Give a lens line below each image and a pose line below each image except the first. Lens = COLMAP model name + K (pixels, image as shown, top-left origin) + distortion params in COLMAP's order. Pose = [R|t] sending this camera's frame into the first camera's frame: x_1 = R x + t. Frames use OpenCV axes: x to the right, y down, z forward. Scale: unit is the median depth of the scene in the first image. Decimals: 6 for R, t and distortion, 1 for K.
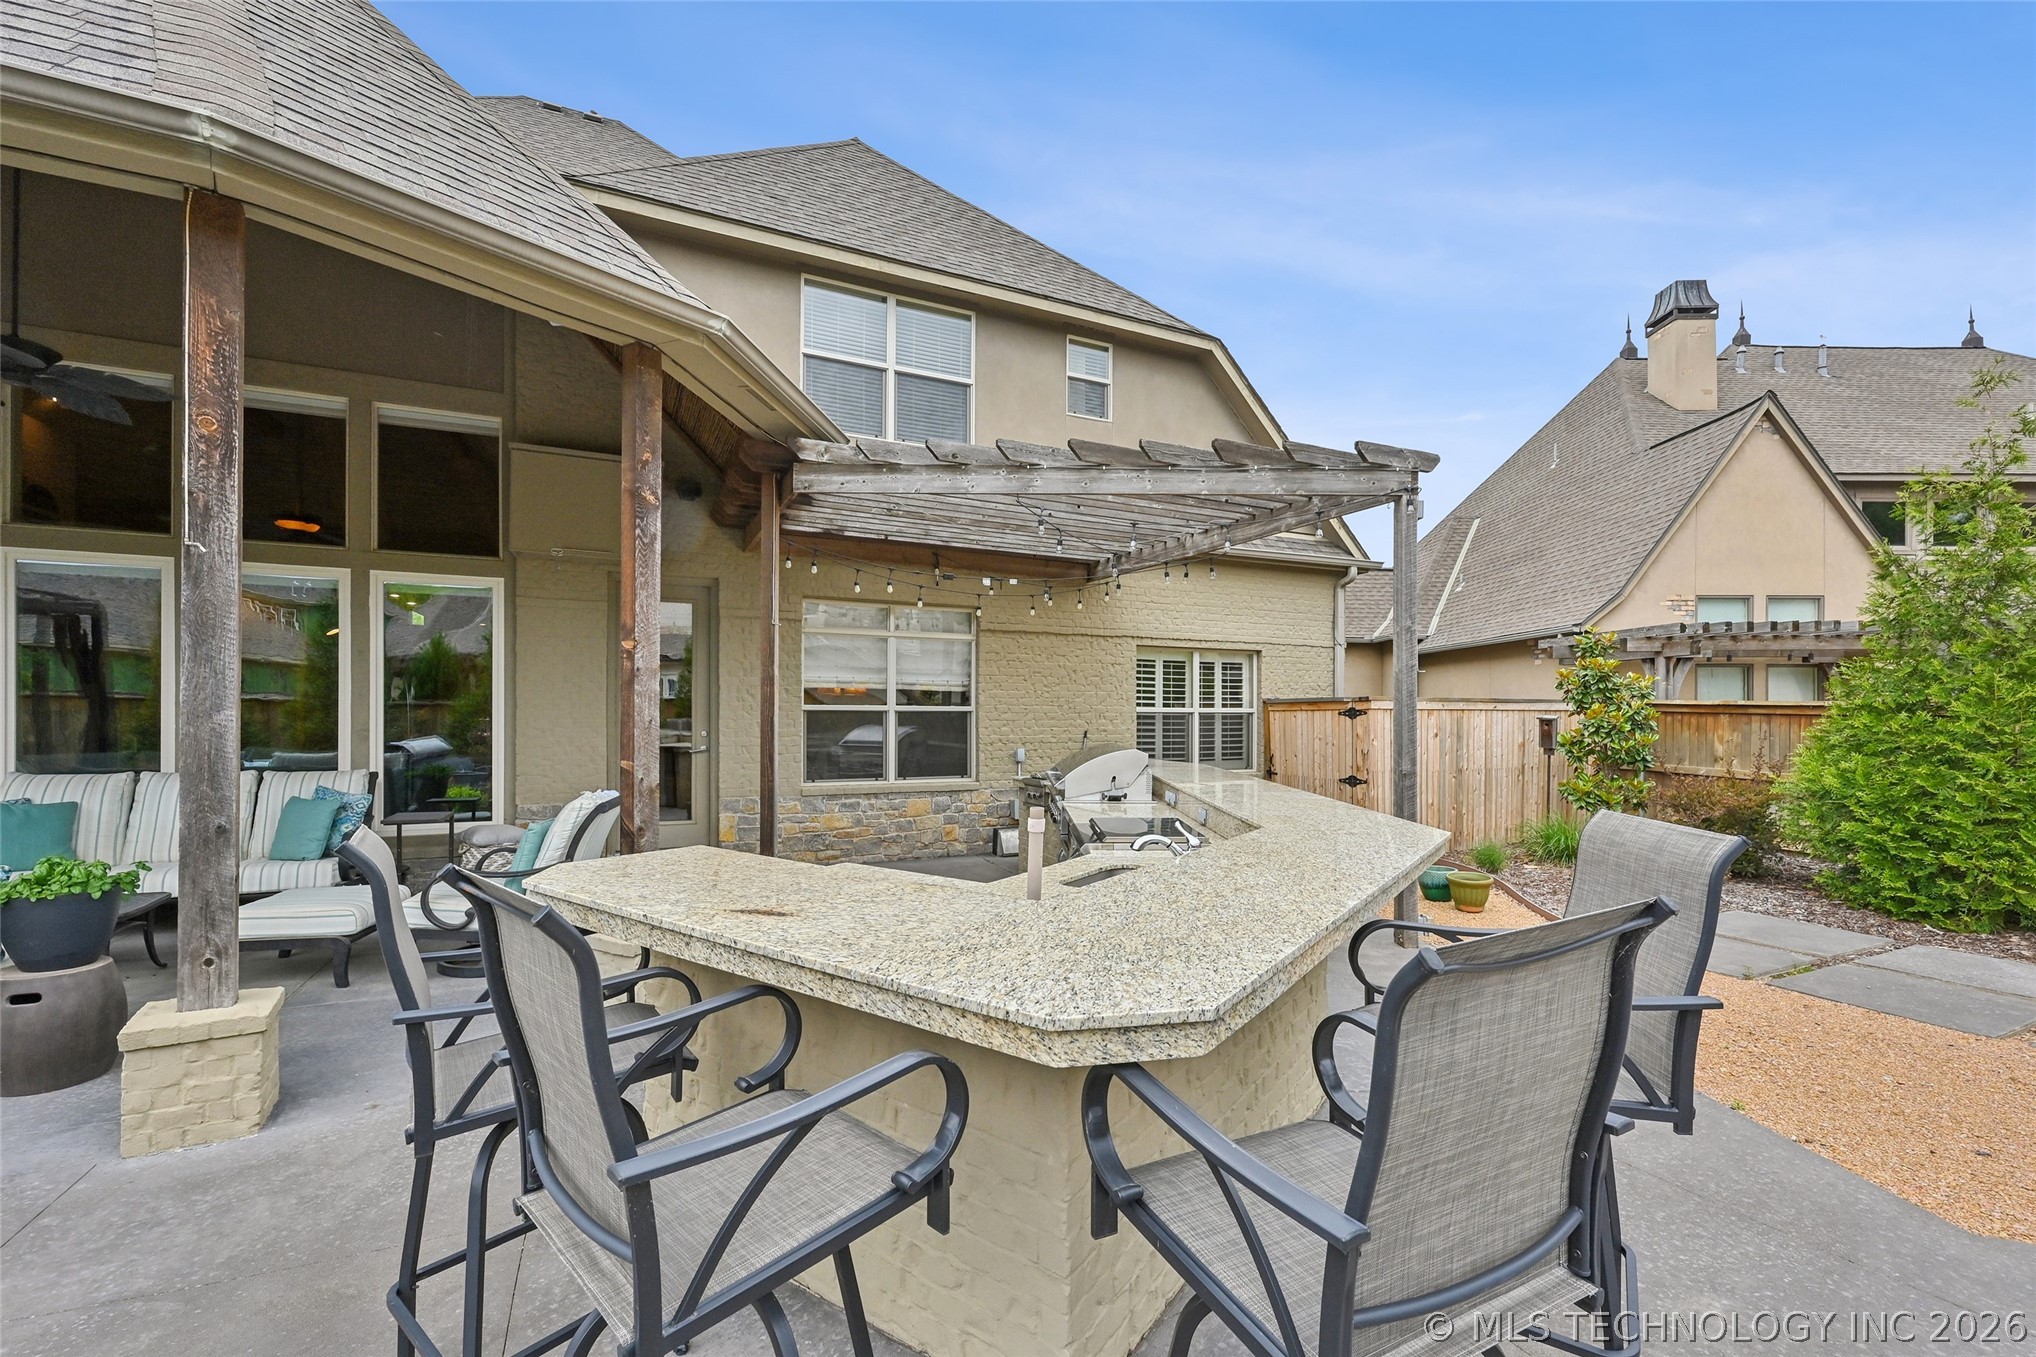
lens RADIAL K [[845.3, 0, 1027.9], [0, 845.3, 710.3], [0, 0, 1]] dist [0.000522, 0.000388]
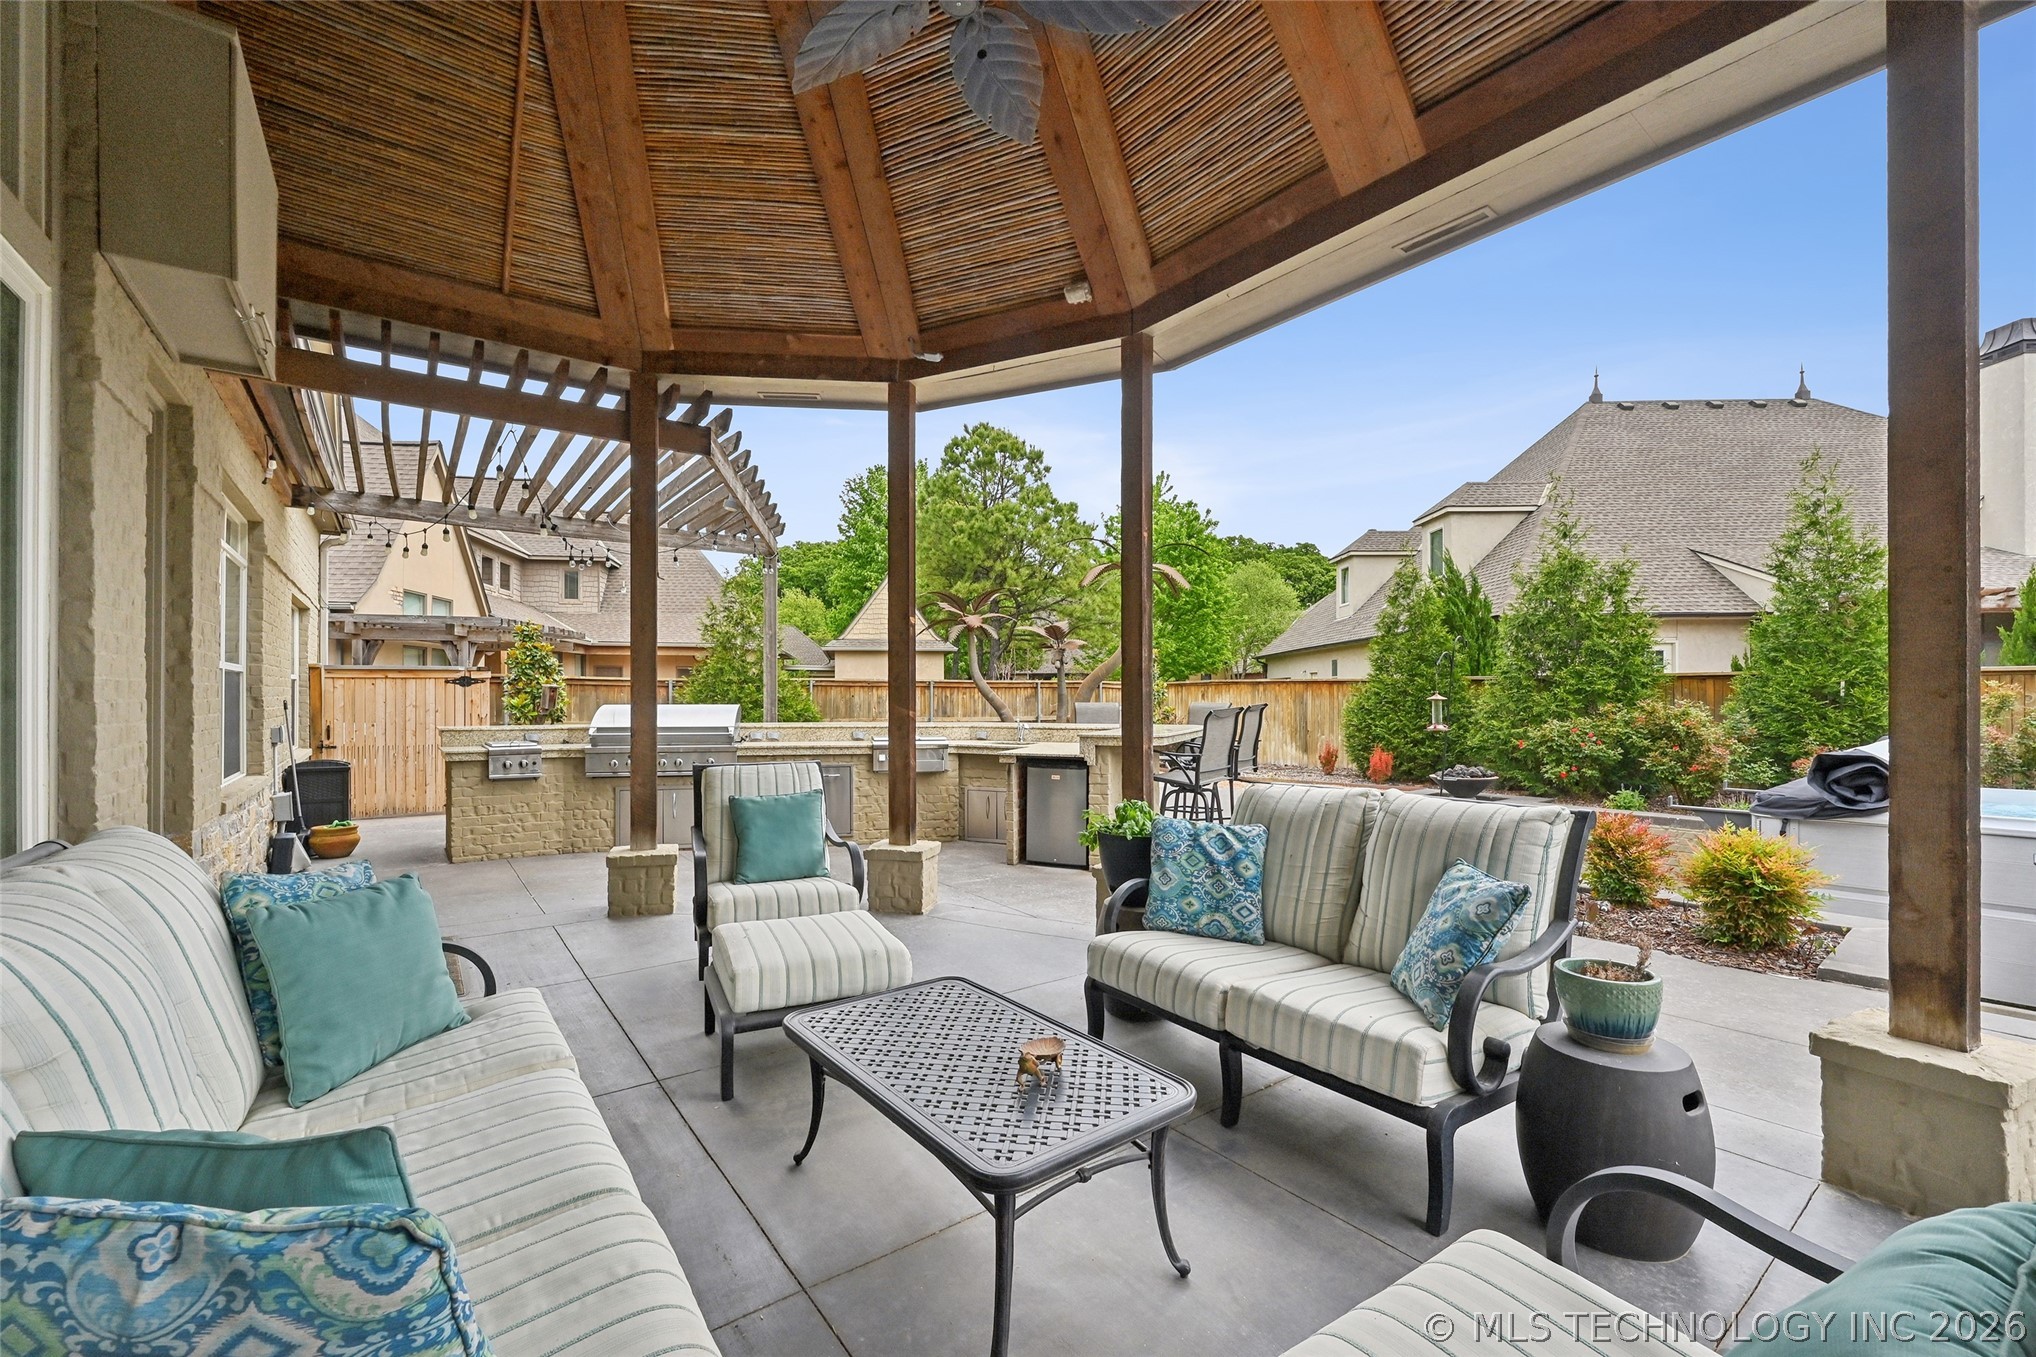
lens RADIAL K [[848.8, 0, 1024.9], [0, 848.8, 671.7], [0, 0, 1]] dist [0.000618, 0.000190]
pose [[-0.182416, 0.023788, 0.982934, -0.808724], [-0.001276, 0.999701, -0.024431, 0.016203], [-0.983221, -0.005711, -0.182331, 0.490091]]
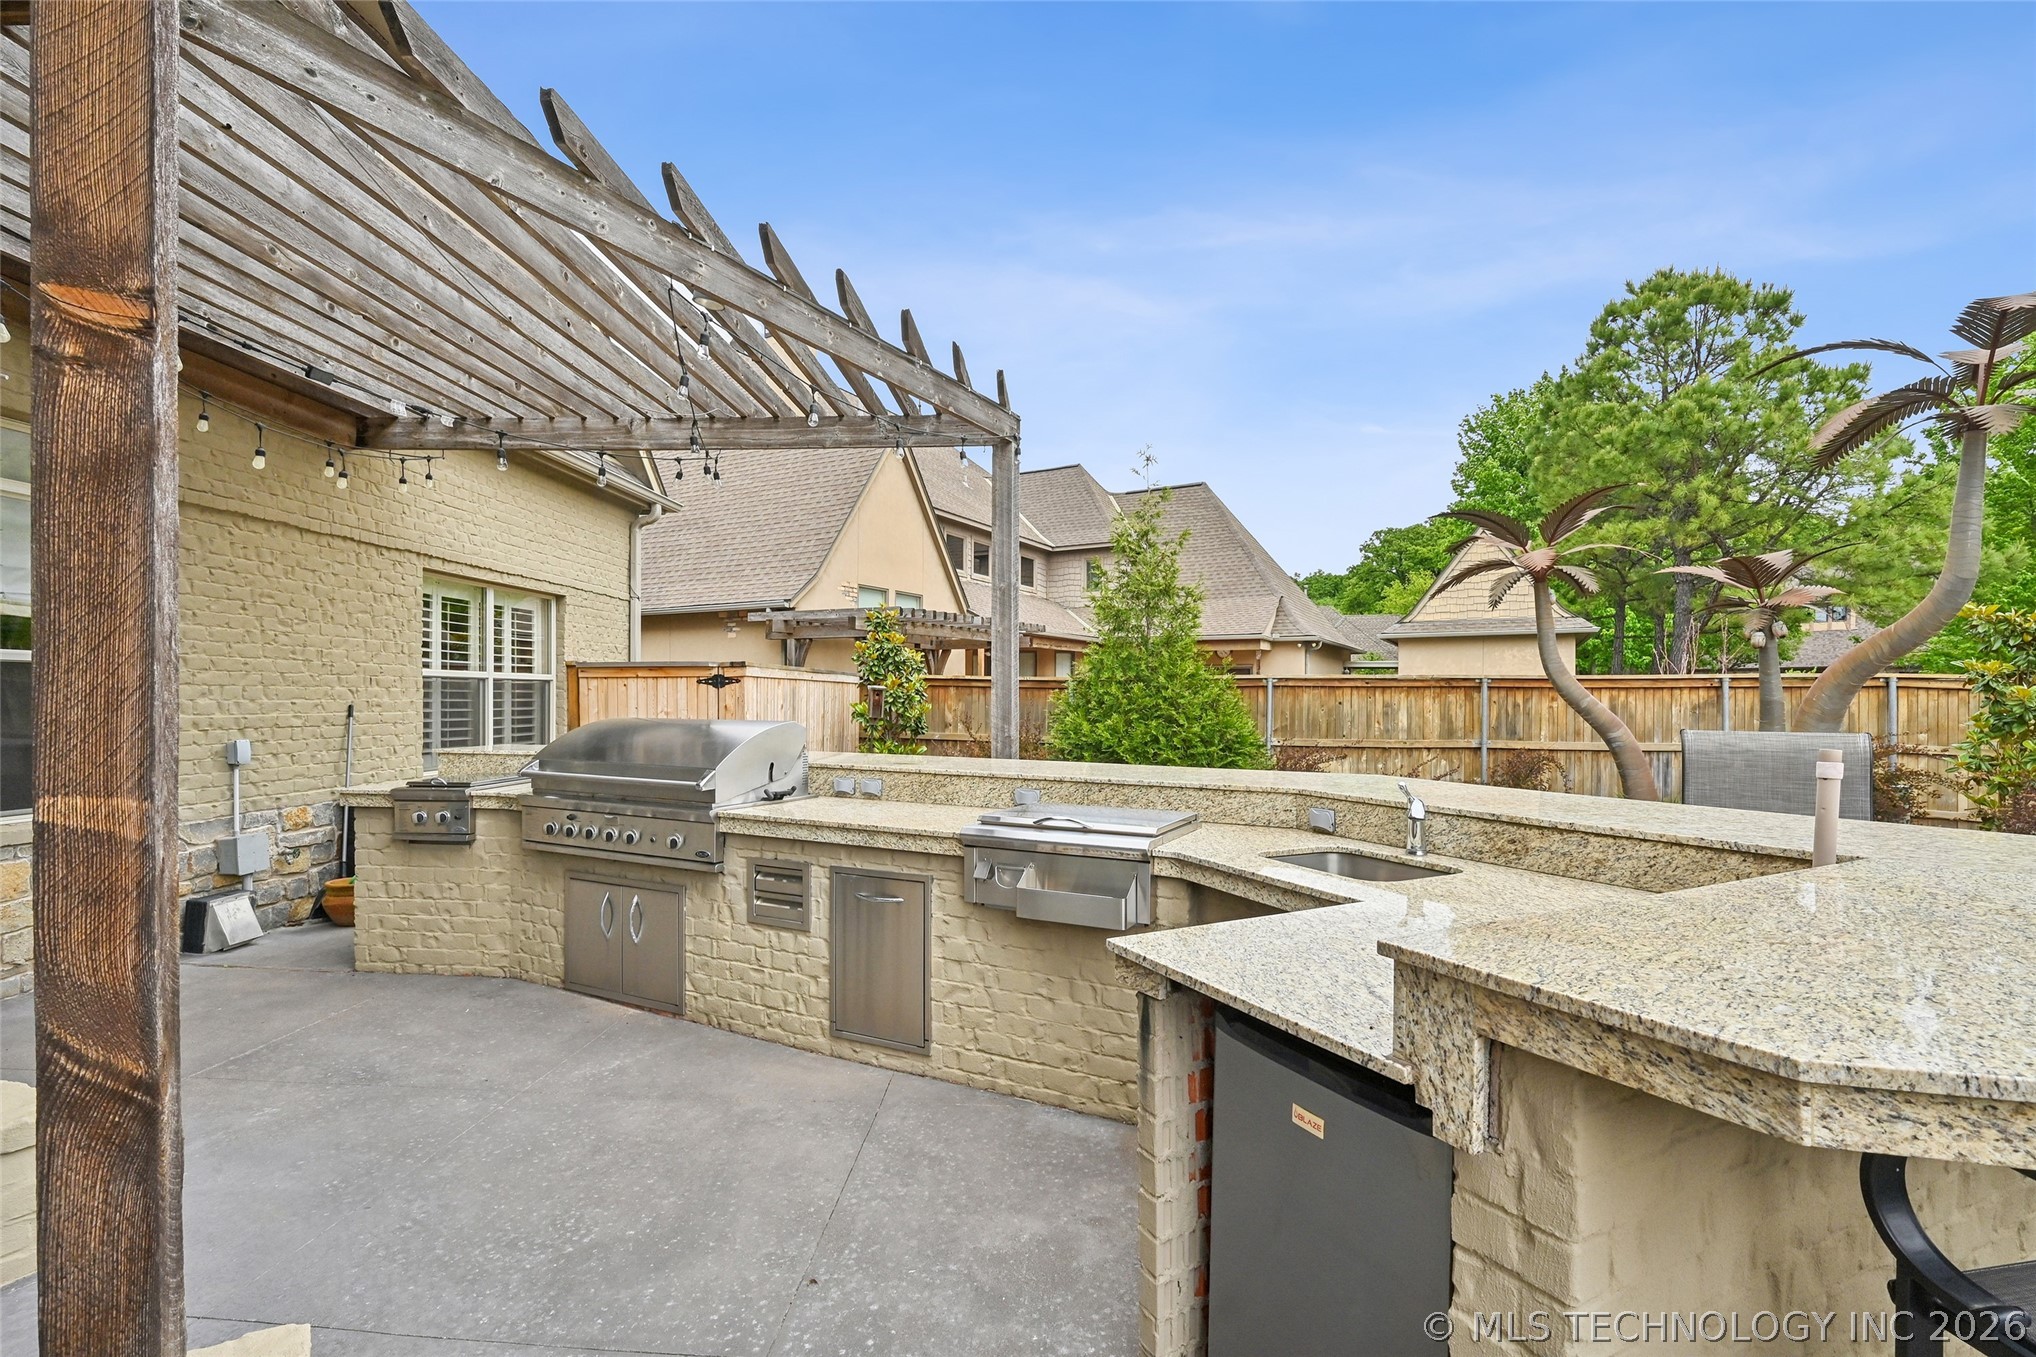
lens RADIAL K [[921.7, 0, 1016.4], [0, 921.7, 716.7], [0, 0, 1]] dist [-0.000447, -0.000556]
pose [[0.489450, -0.019029, 0.871824, -0.261863], [-0.004804, 0.999688, 0.024517, 0.014379], [-0.872018, -0.016189, 0.489206, 0.298169]]
